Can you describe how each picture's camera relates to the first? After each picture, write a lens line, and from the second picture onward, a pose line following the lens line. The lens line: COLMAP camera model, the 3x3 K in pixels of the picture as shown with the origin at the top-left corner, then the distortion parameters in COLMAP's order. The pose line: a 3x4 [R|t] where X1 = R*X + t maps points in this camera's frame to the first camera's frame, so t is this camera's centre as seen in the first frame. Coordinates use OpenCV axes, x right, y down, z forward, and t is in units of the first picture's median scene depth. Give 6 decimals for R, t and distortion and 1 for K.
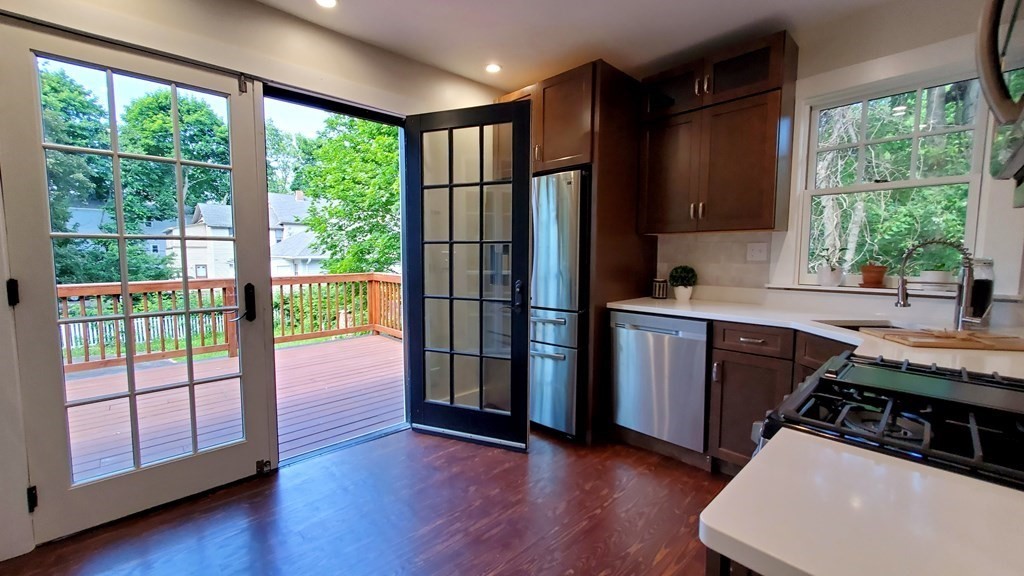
lens RADIAL K [[405.4, 0, 509.4], [0, 405.4, 290.2], [0, 0, 1]] dist [0.000825, -0.001321]
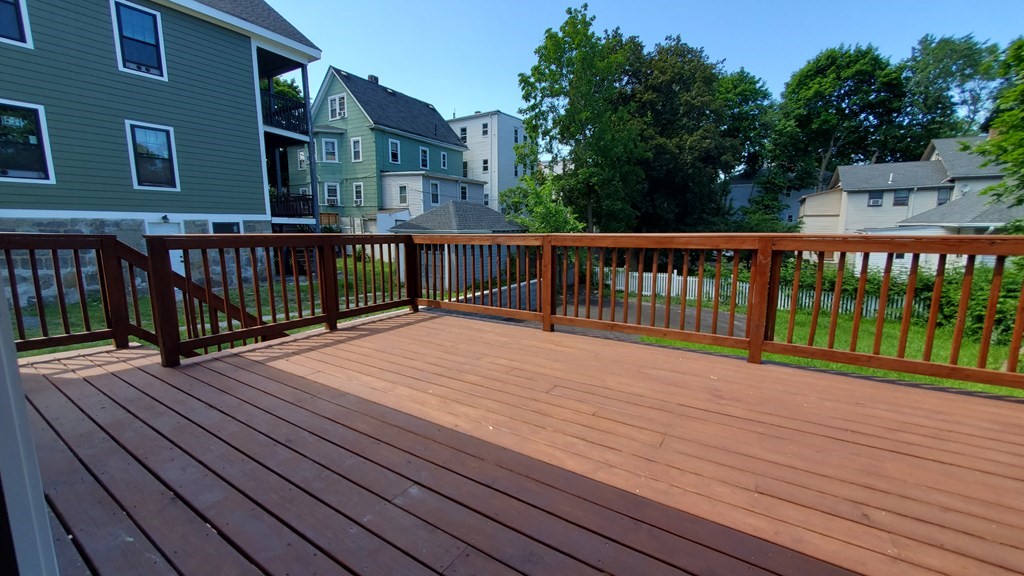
lens RADIAL K [[405.4, 0, 505.7], [0, 405.4, 287.3], [0, 0, 1]] dist [0.000825, -0.001321]
pose [[0.233027, 0.146744, -0.961335, -0.028334], [-0.088482, 0.987648, 0.129312, 0.001183], [0.968436, 0.054928, 0.243133, 0.069630]]
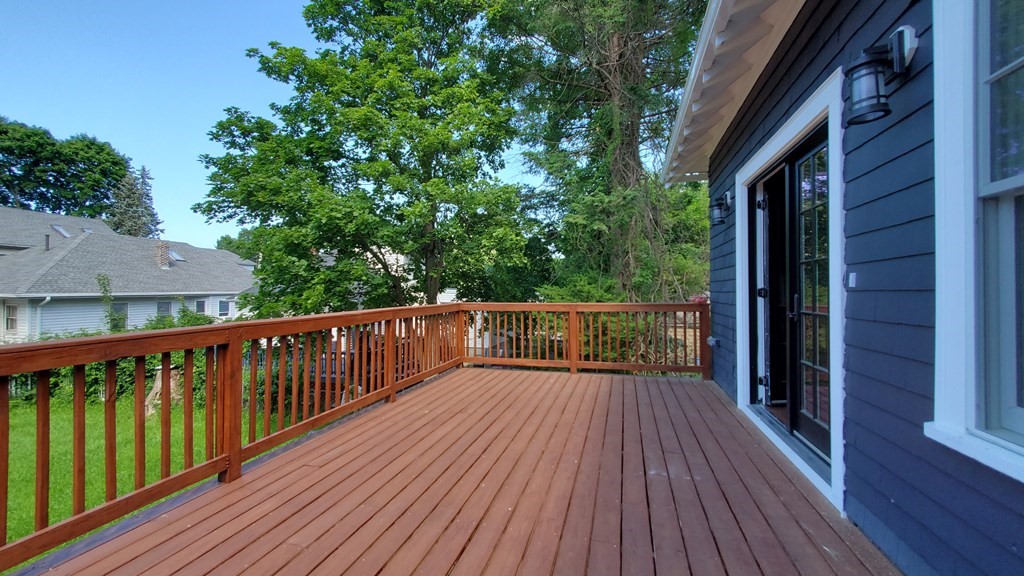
lens RADIAL K [[405.4, 0, 513.5], [0, 405.4, 291.6], [0, 0, 1]] dist [0.000825, -0.001321]
pose [[0.850595, -0.000997, 0.525821, -0.129300], [0.049816, 0.995653, -0.078697, 0.002306], [-0.523457, 0.093133, 0.846947, 0.019797]]
